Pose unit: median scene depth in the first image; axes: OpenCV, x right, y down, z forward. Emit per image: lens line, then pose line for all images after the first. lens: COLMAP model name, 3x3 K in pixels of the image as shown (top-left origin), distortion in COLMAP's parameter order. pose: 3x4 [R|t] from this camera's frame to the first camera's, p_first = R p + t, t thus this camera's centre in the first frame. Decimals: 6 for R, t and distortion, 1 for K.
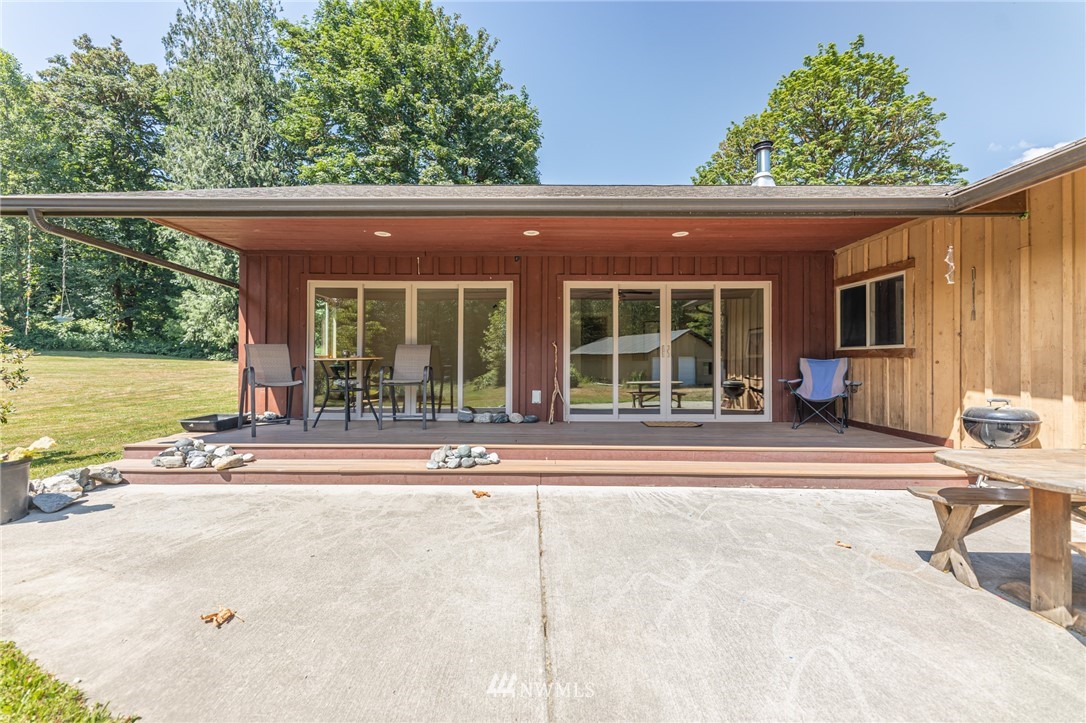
lens RADIAL K [[437.2, 0, 540.9], [0, 437.2, 357.9], [0, 0, 1]] dist [-0.000850, -0.000111]
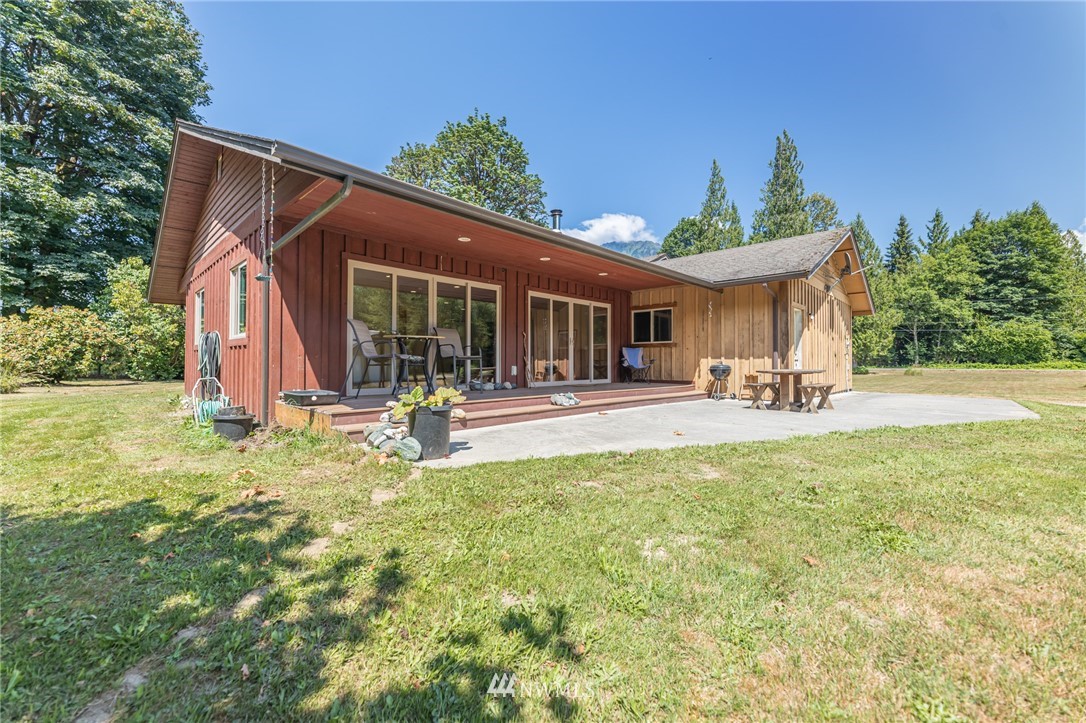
lens RADIAL K [[437.2, 0, 540.9], [0, 437.2, 357.9], [0, 0, 1]] dist [-0.000850, -0.000111]
pose [[0.688219, 0.008276, 0.725456, -0.972016], [-0.004445, 0.999964, -0.007191, 0.058436], [-0.725490, 0.001725, 0.688231, -0.024531]]
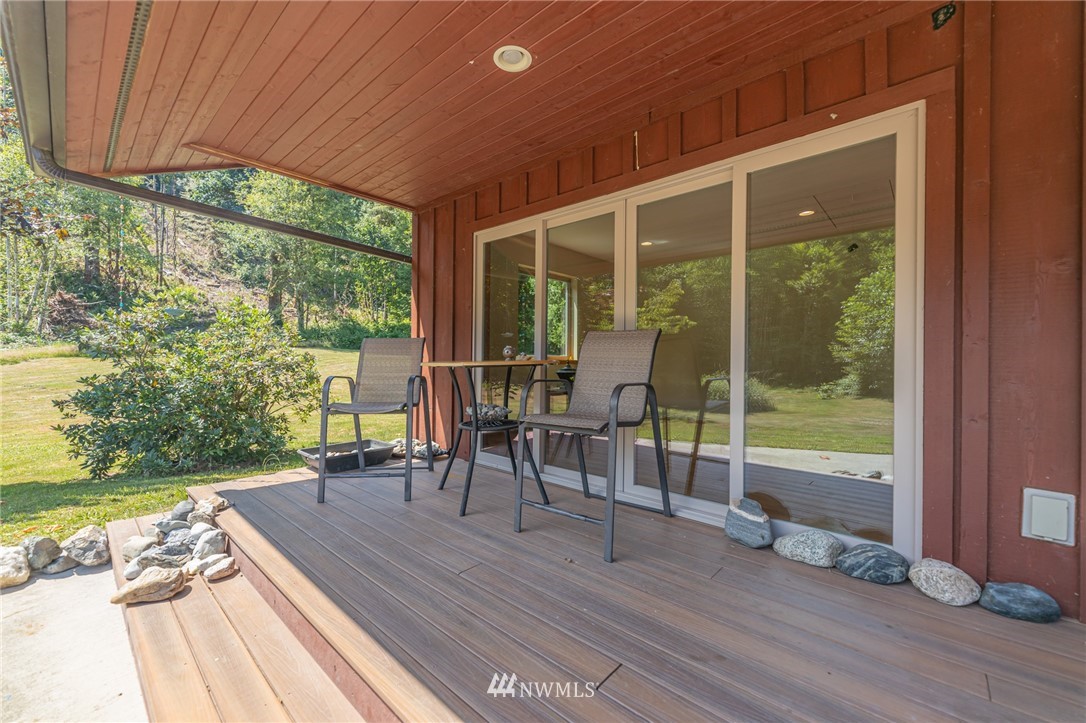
lens RADIAL K [[437.2, 0, 540.9], [0, 437.2, 357.9], [0, 0, 1]] dist [-0.000850, -0.000111]
pose [[0.746054, -0.000379, -0.665885, -0.061468], [-0.000796, 0.999999, -0.001460, -0.002494], [0.665885, 0.001619, 0.746053, 0.615866]]
